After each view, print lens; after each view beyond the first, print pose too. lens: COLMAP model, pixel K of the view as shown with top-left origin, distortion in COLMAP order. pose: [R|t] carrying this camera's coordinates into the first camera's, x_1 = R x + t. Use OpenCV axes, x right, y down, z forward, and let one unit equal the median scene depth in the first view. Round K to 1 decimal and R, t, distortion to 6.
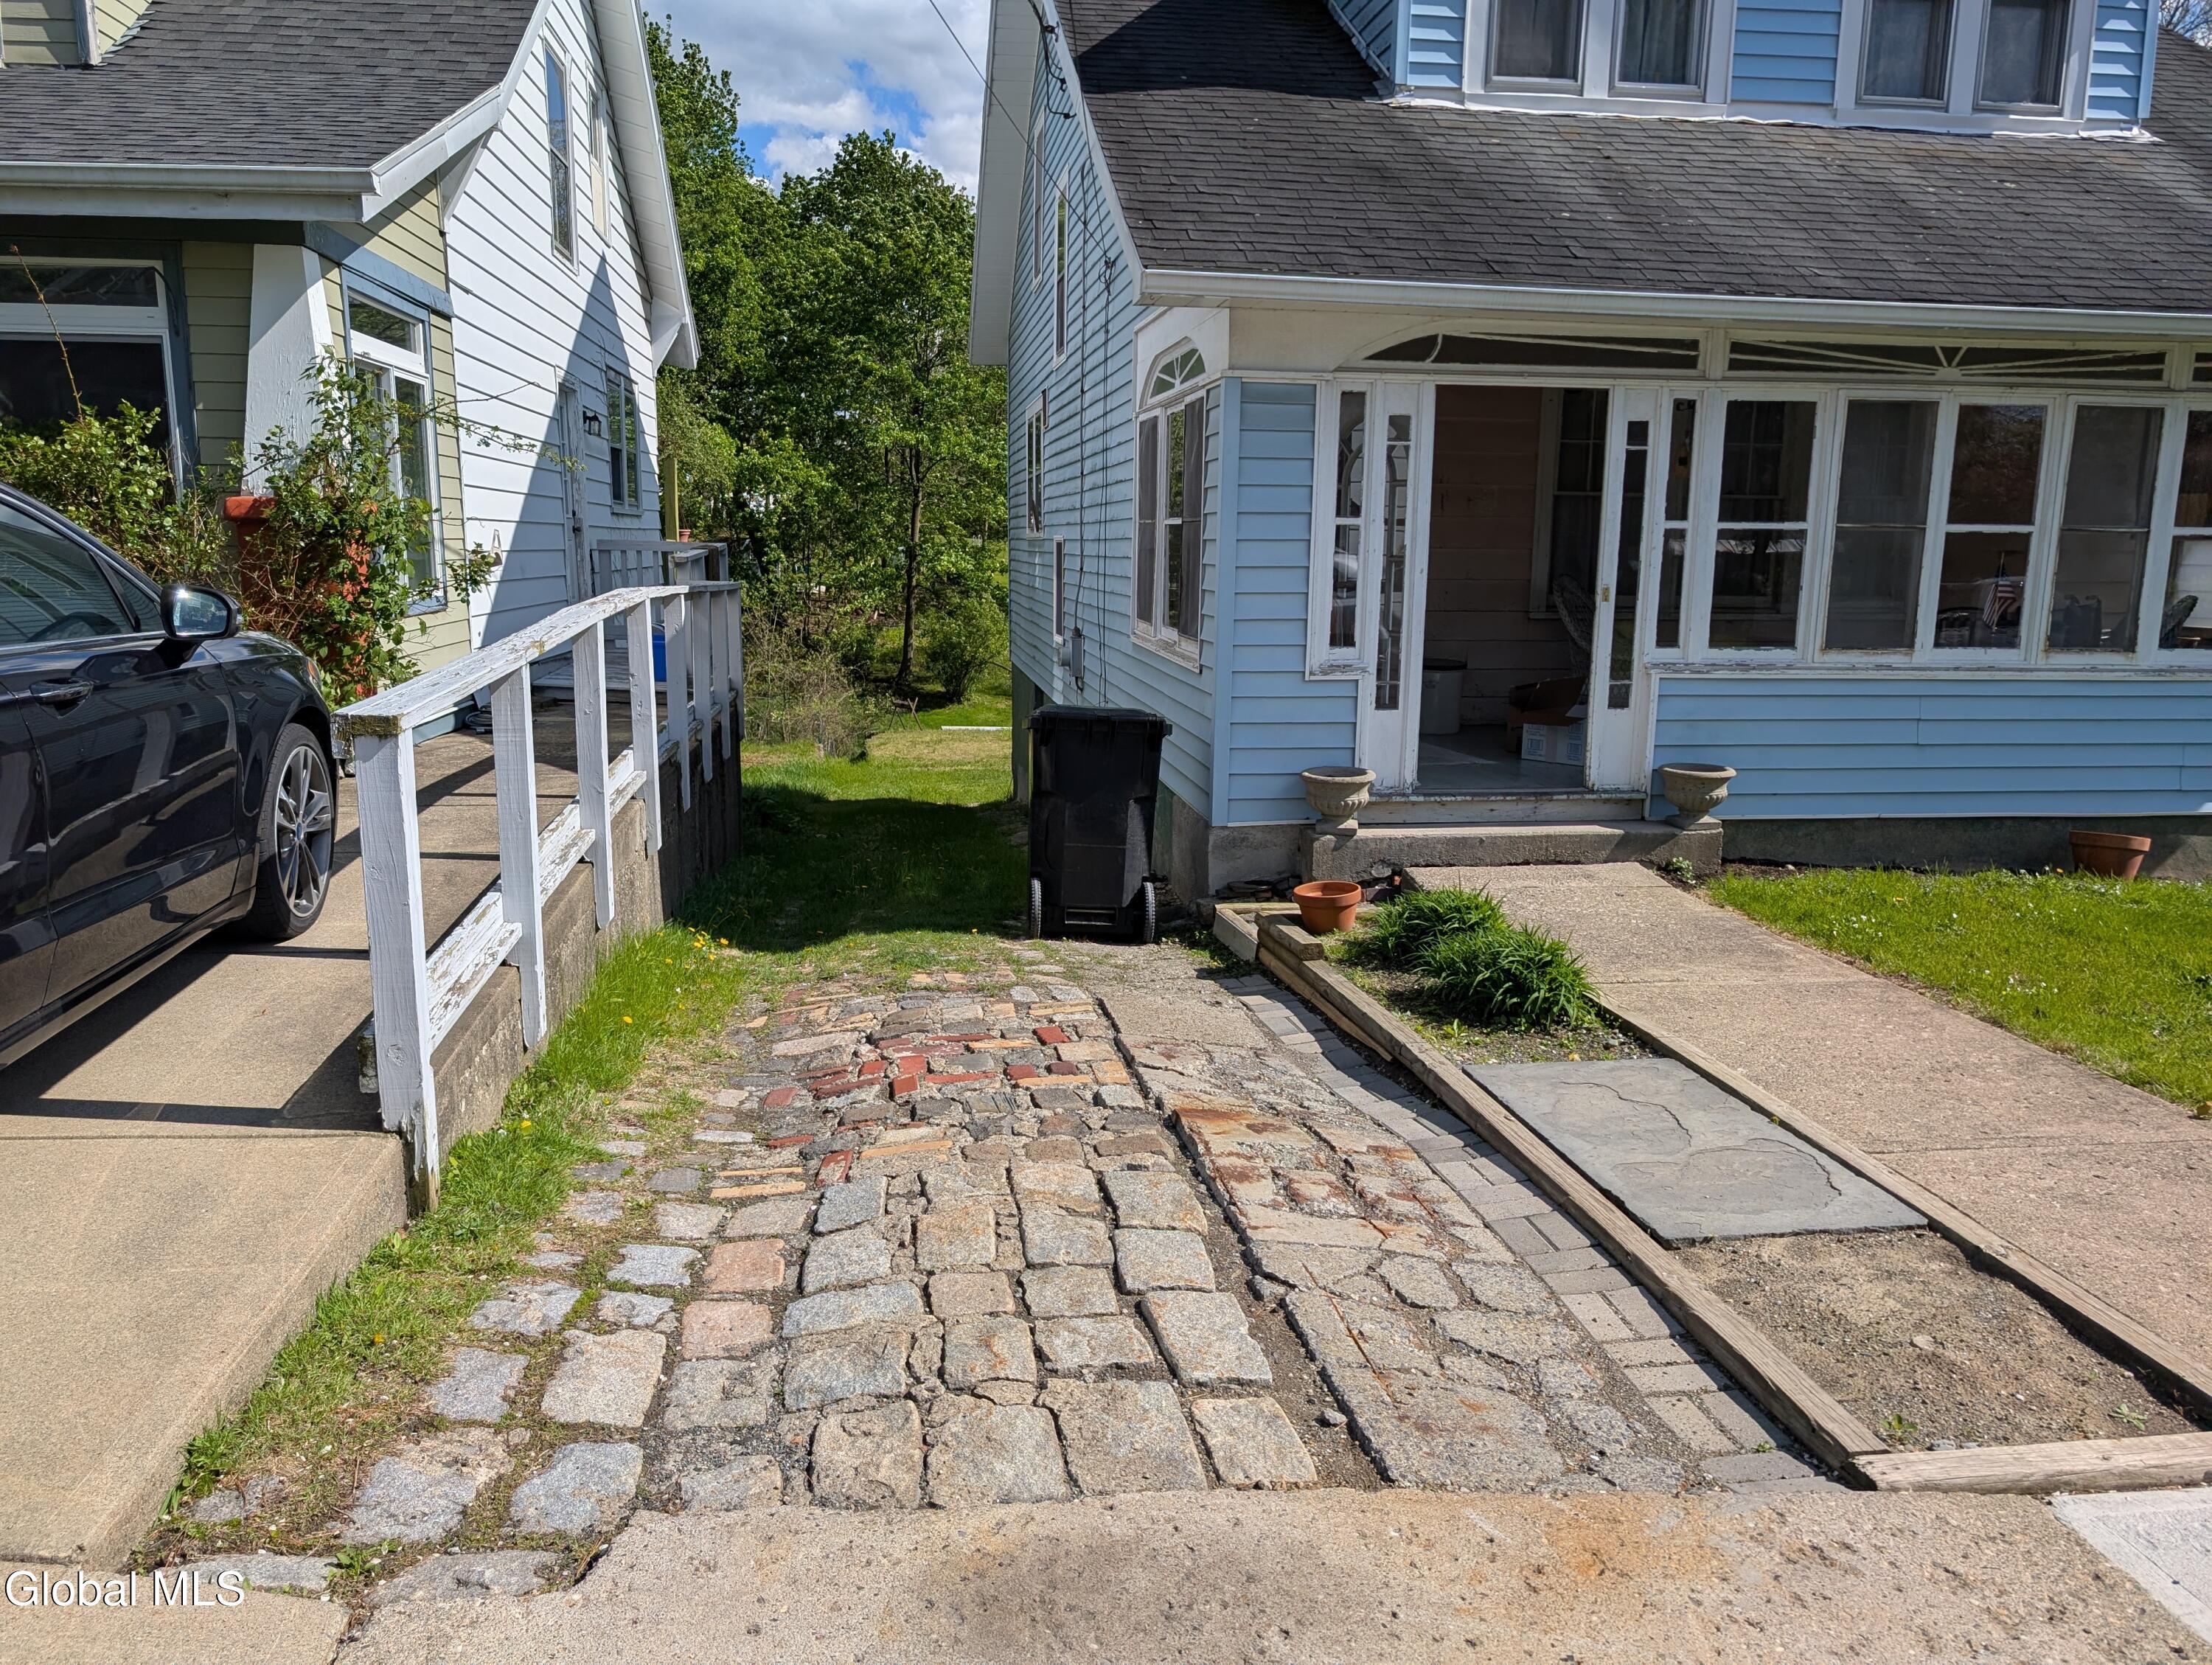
lens RADIAL K [[1703.8, 0, 1106.0], [0, 1703.8, 832.5], [0, 0, 1]] dist [-0.018084, 0.031338]
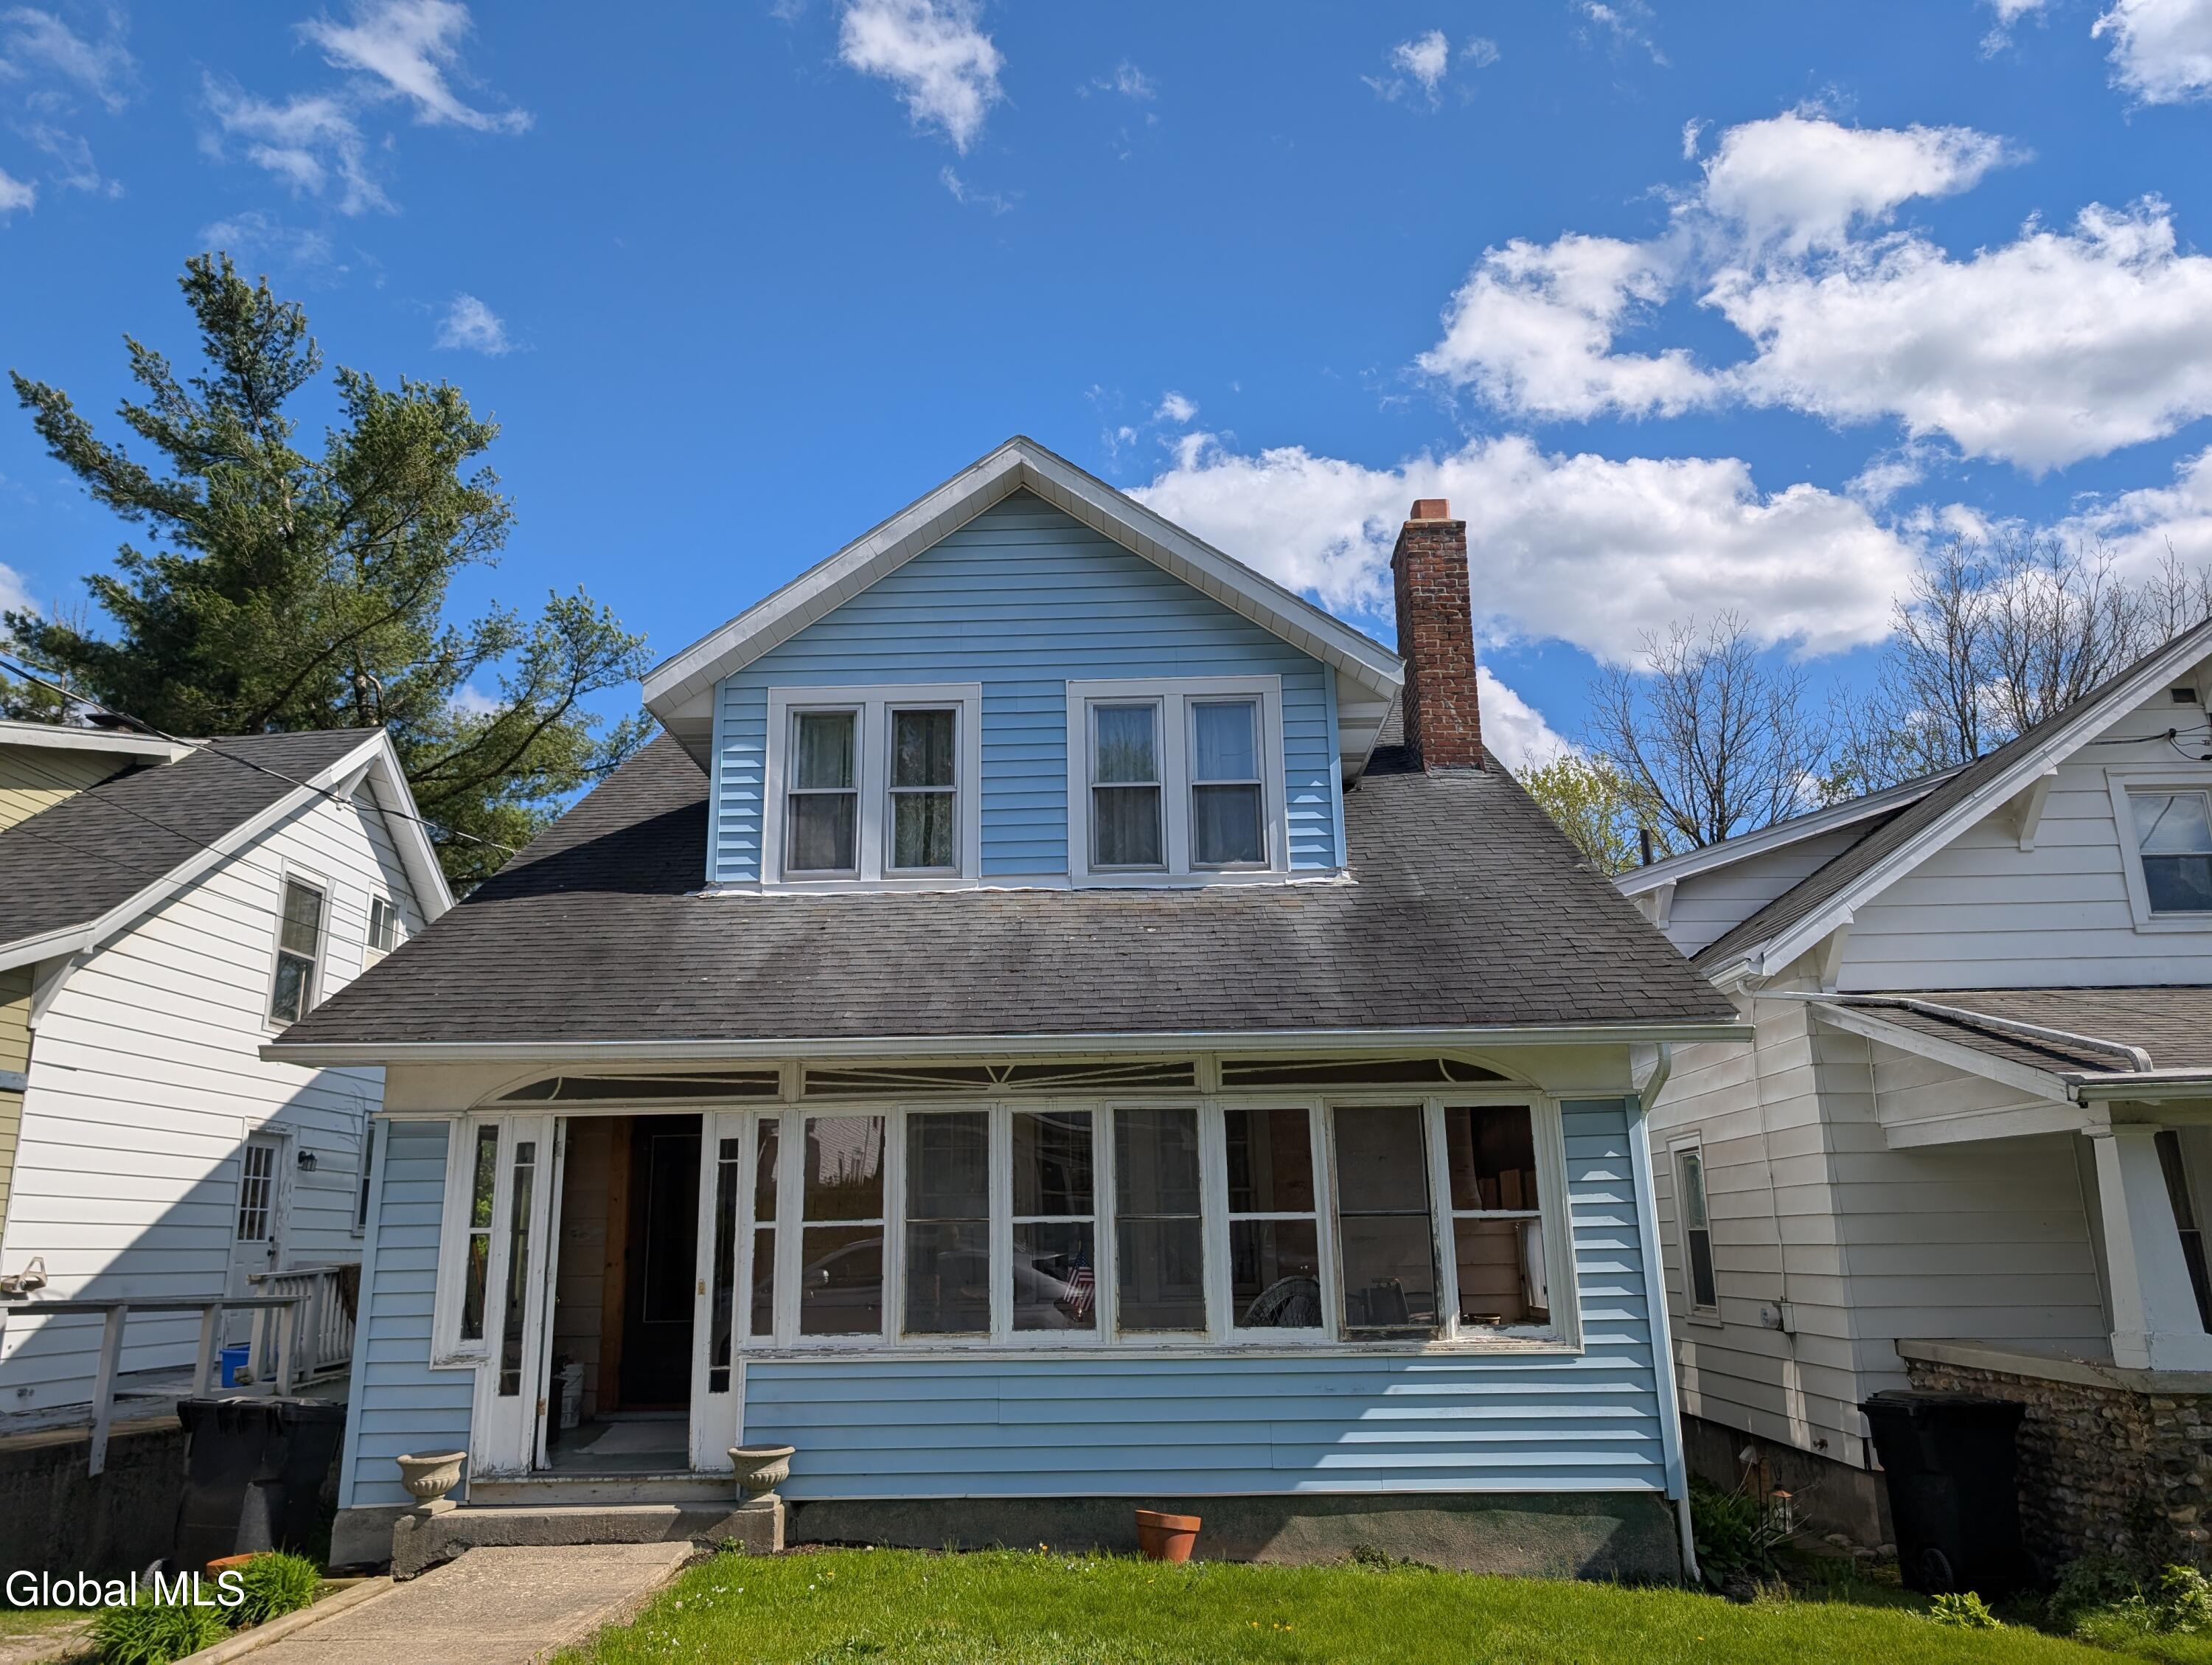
lens RADIAL K [[1594.1, 0, 1106.0], [0, 1594.1, 832.5], [0, 0, 1]] dist [0.008059, 0.001243]
pose [[0.985975, -0.067271, -0.152737, 0.738456], [-0.001148, 0.912411, -0.409273, 0.020797], [0.166891, 0.403708, 0.899537, -0.054748]]
